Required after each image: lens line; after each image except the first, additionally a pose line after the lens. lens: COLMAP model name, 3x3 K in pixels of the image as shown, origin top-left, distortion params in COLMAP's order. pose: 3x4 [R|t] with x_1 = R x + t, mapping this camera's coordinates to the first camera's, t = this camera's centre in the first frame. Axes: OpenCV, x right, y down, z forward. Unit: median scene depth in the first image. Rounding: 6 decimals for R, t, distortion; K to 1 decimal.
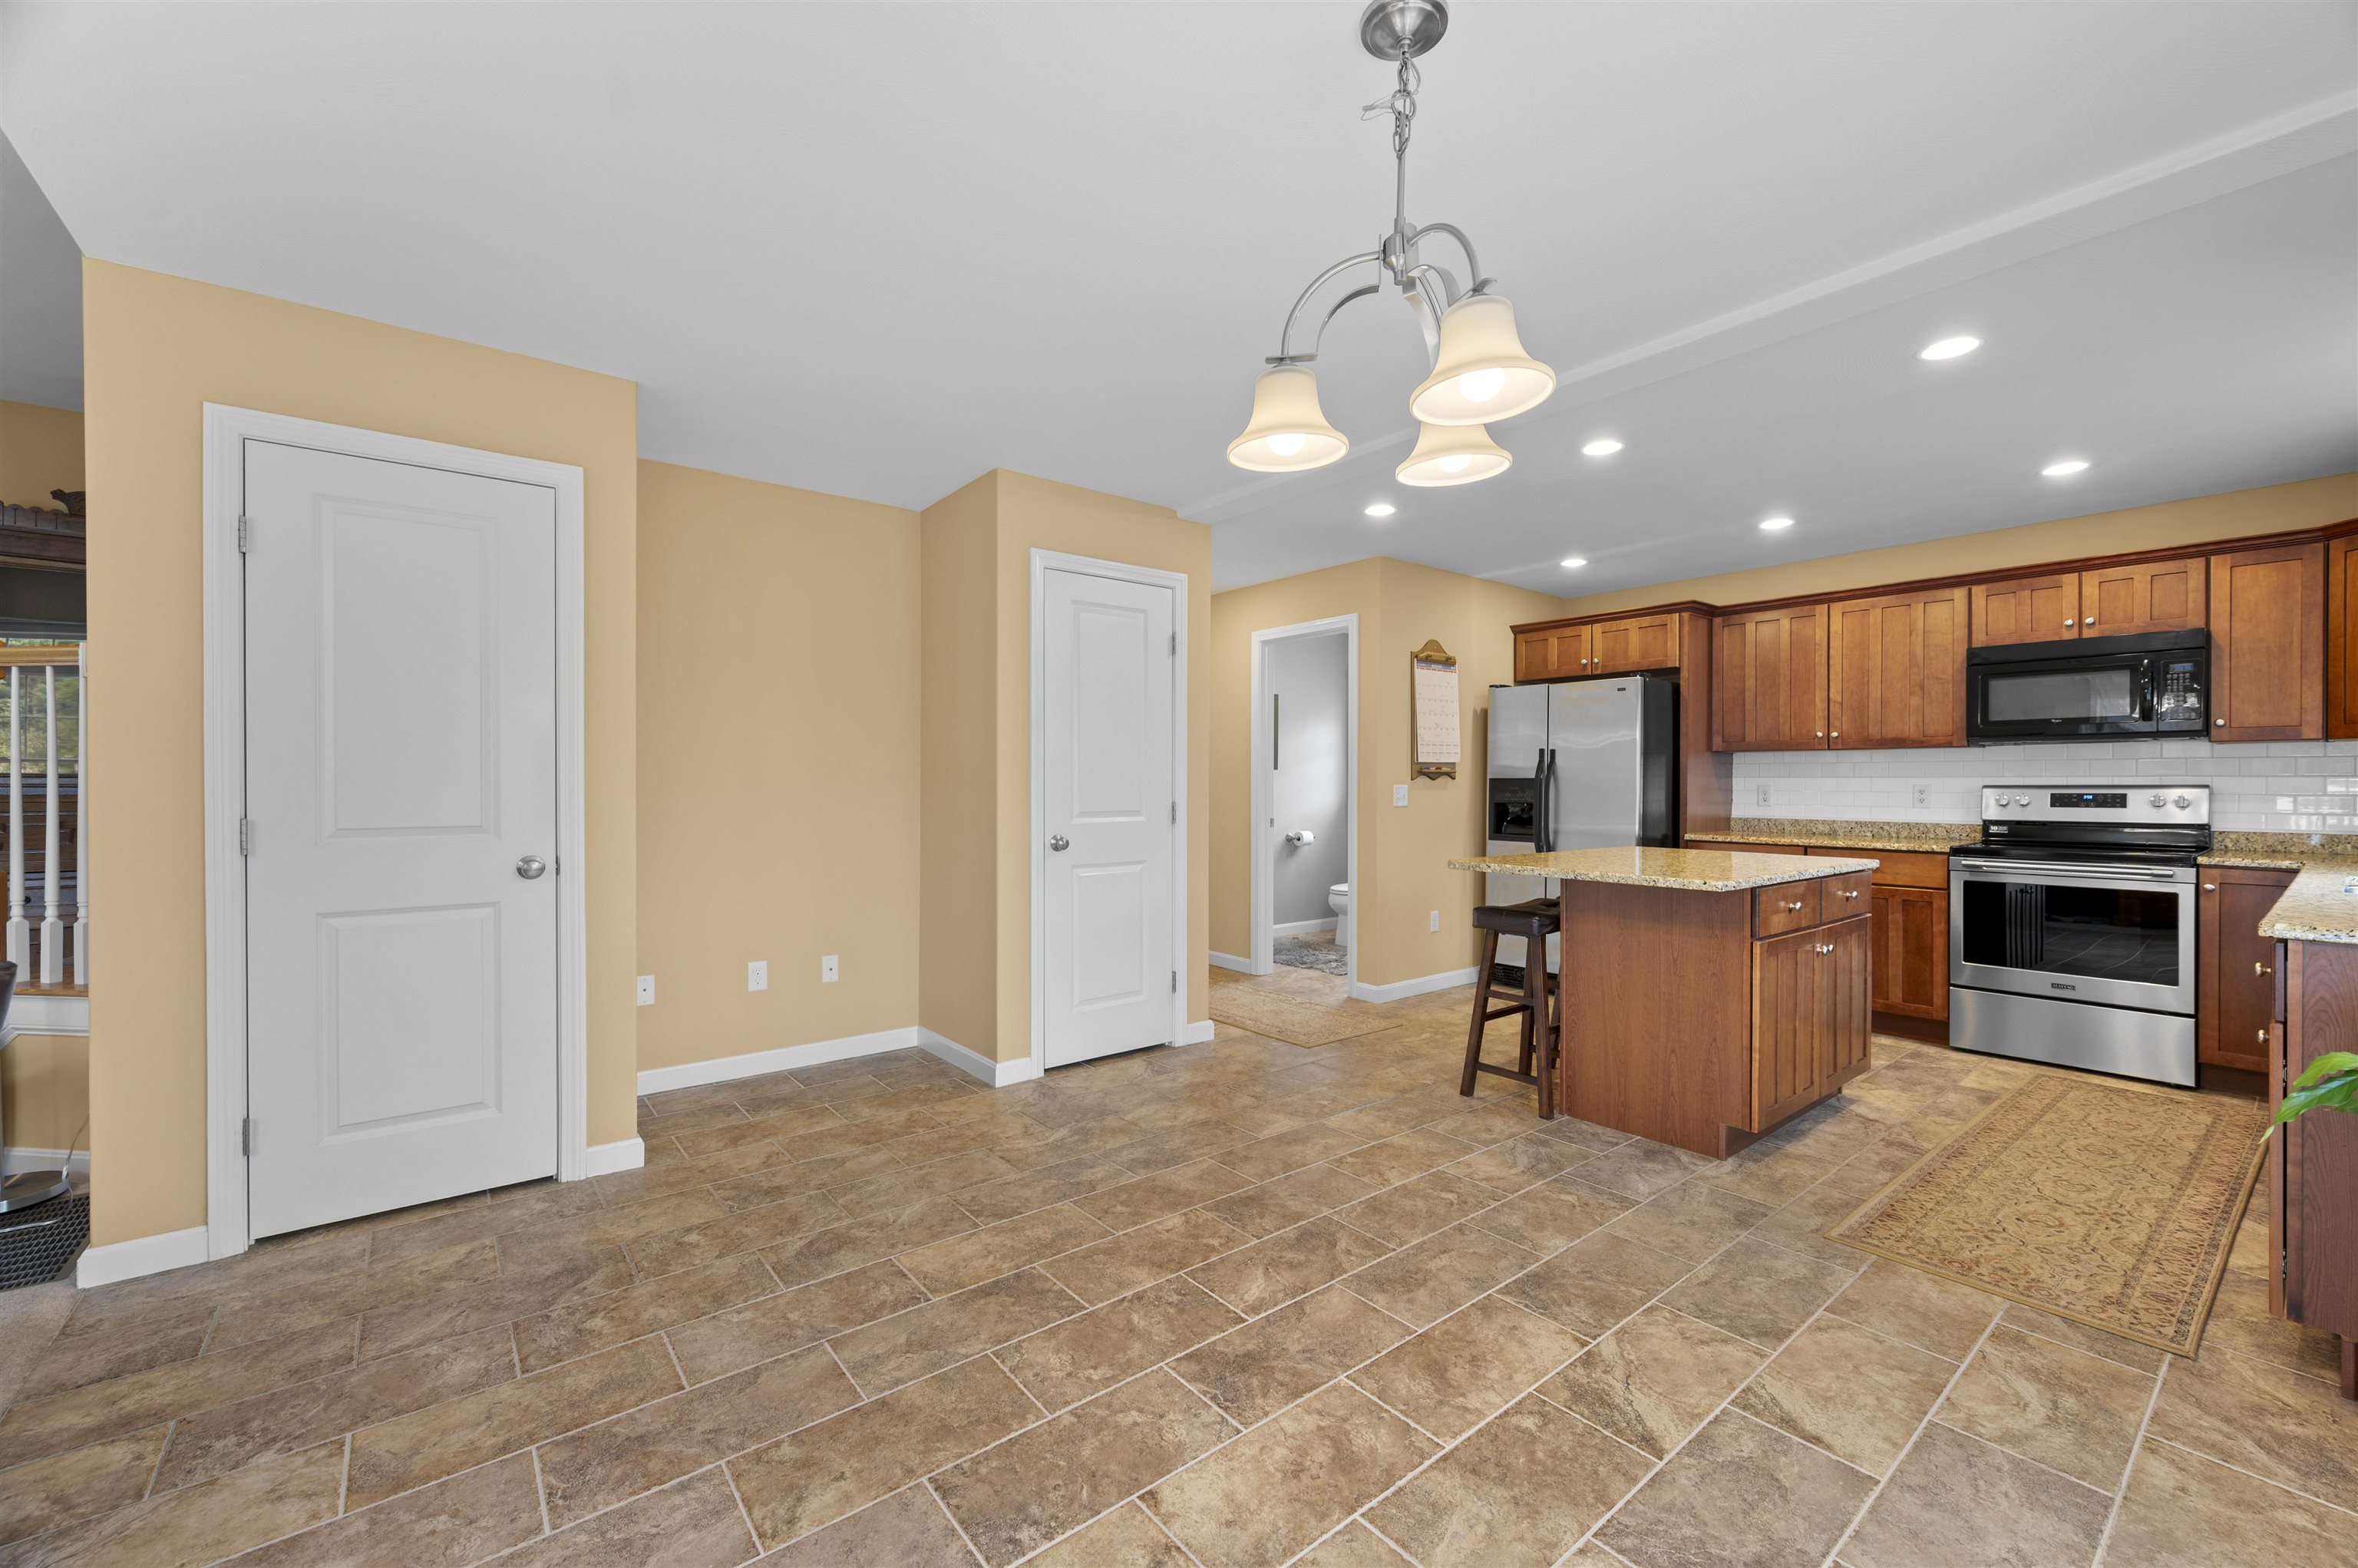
lens RADIAL K [[953.2, 0, 1189.4], [0, 953.2, 786.1], [0, 0, 1]] dist [0.000040, -0.000354]
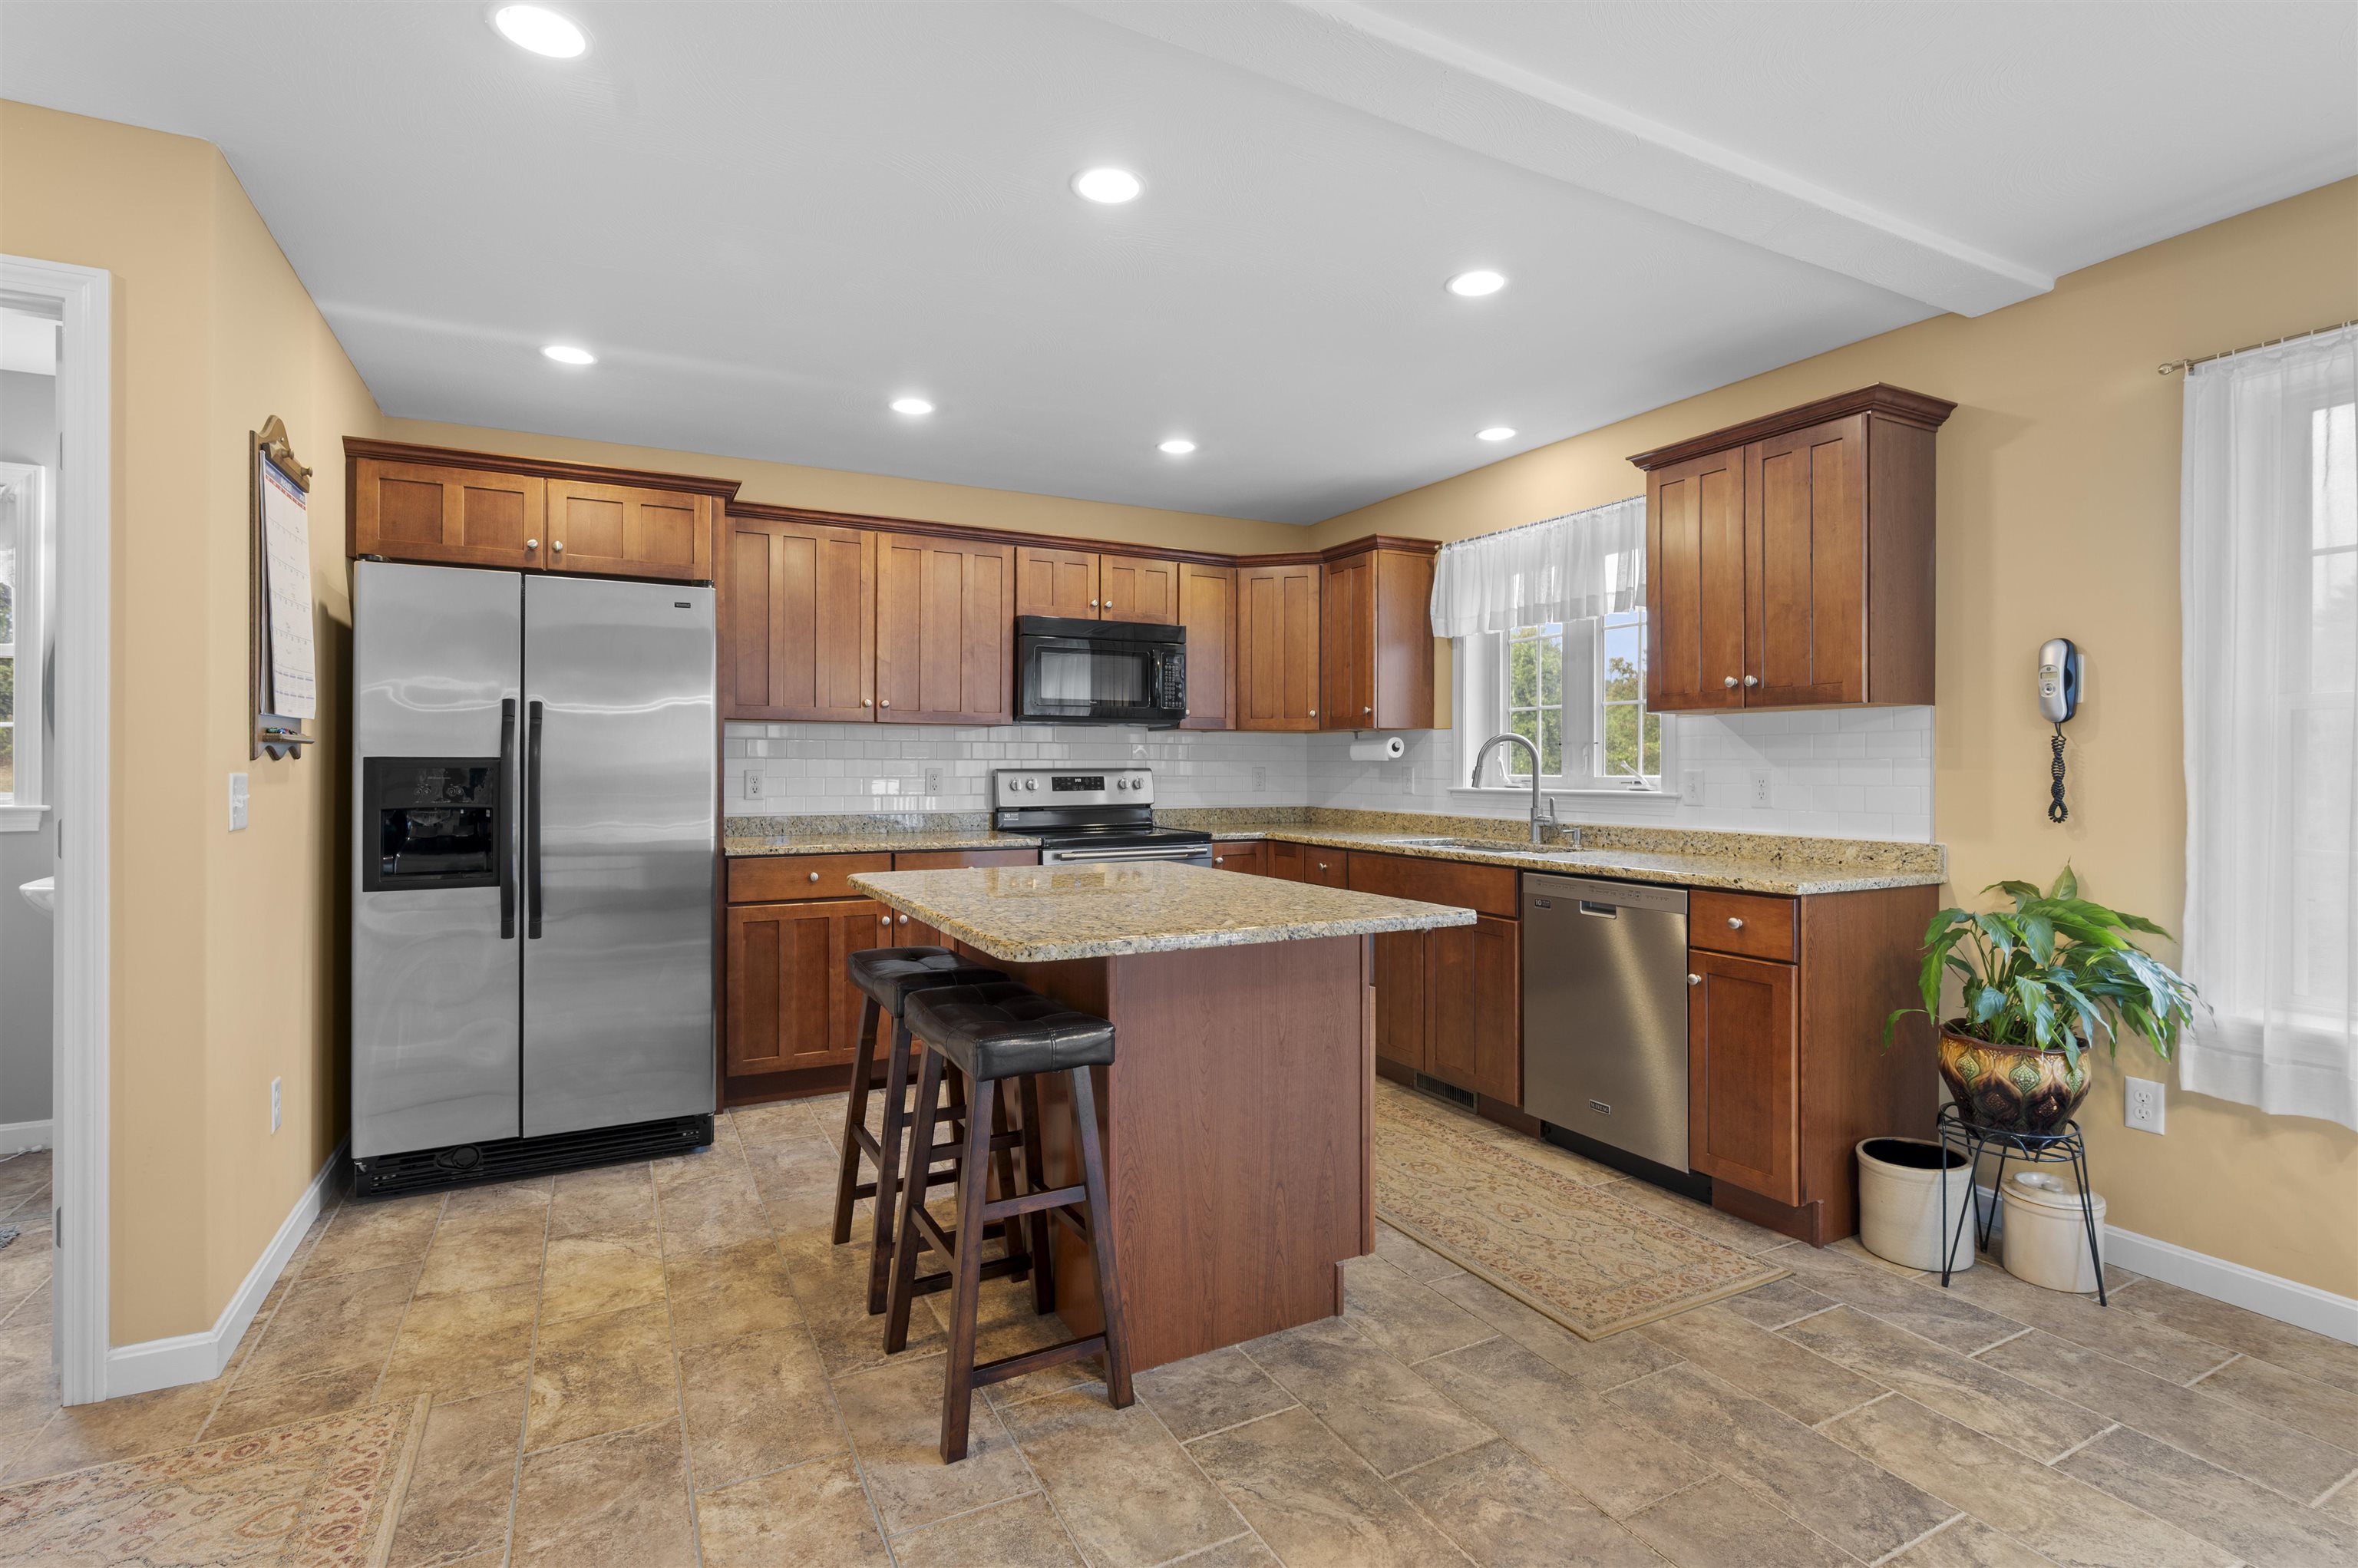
lens RADIAL K [[1104.9, 0, 1194.0], [0, 1104.9, 766.3], [0, 0, 1]] dist [0.000545, 0.000666]
pose [[0.187389, -0.001076, 0.982285, -0.210973], [0.002936, 0.999996, 0.000535, -0.004601], [-0.982281, 0.002784, 0.187391, 0.811549]]
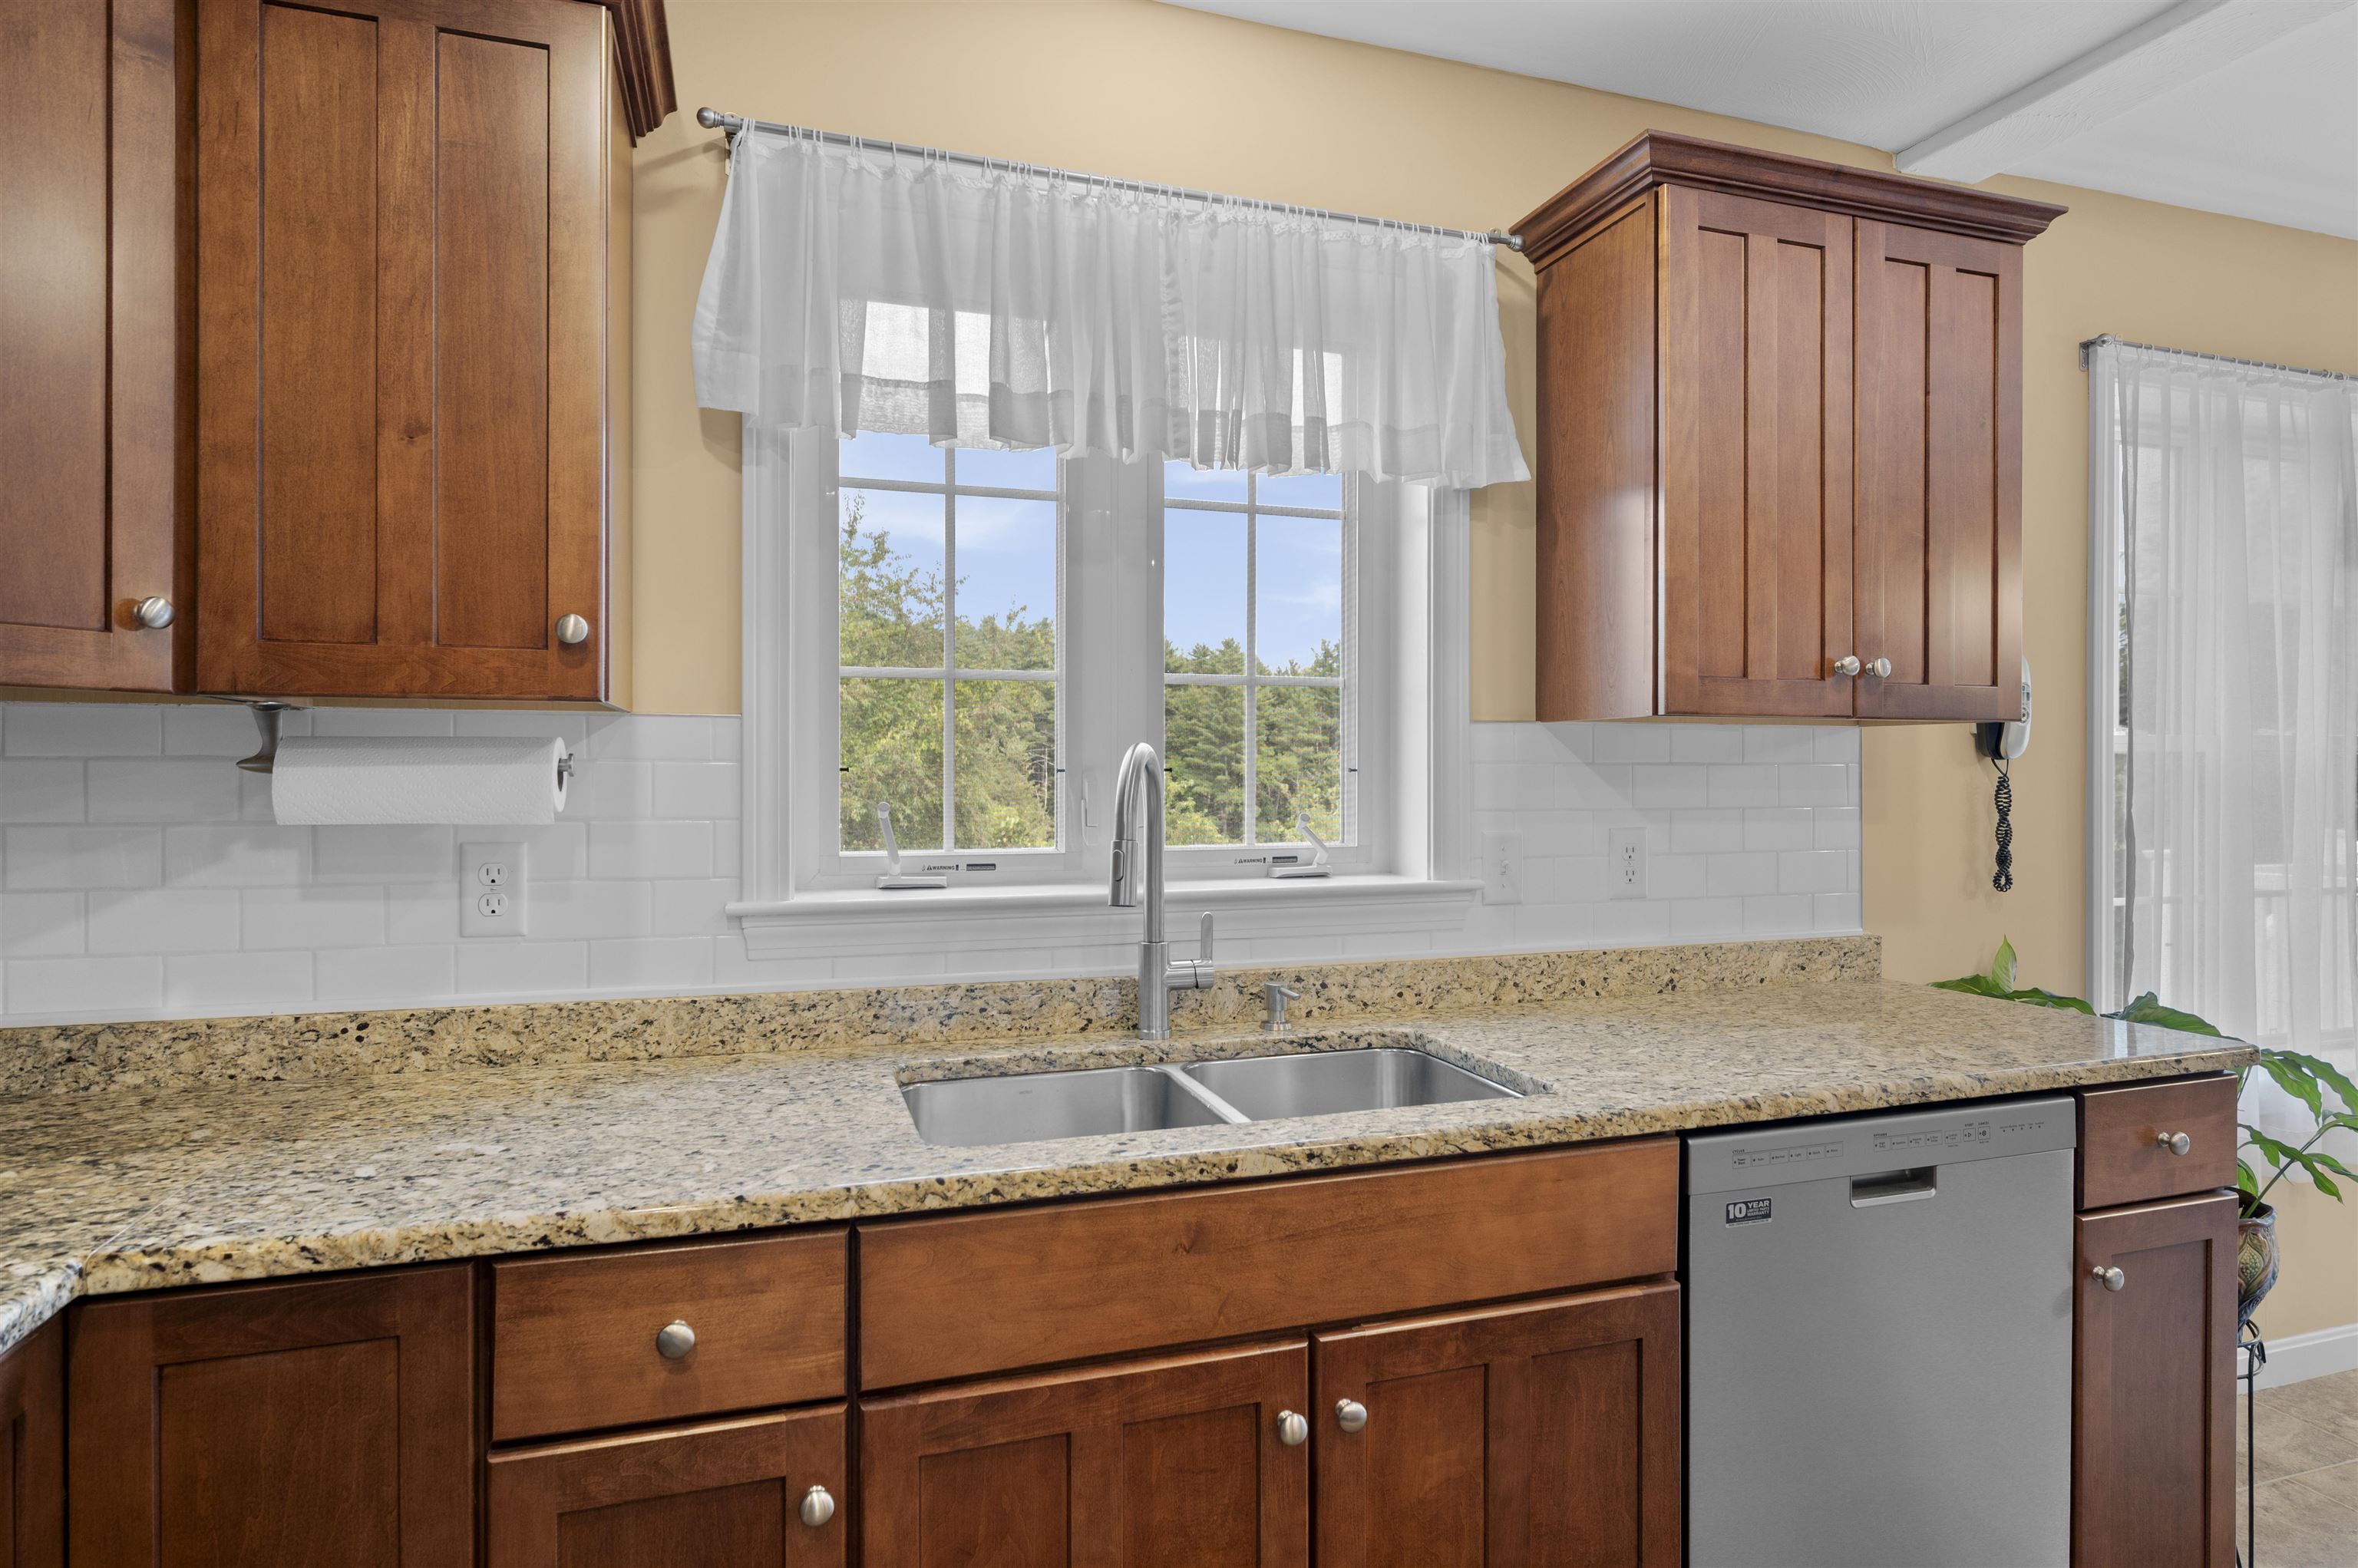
lens RADIAL K [[1297.1, 0, 1183.8], [0, 1297.1, 774.4], [0, 0, 1]] dist [0.016915, 0.000140]
pose [[-0.936366, -0.003971, 0.351004, 0.826606], [-0.001479, 0.999972, 0.007367, -0.030319], [-0.351023, 0.006379, -0.936345, 1.163698]]
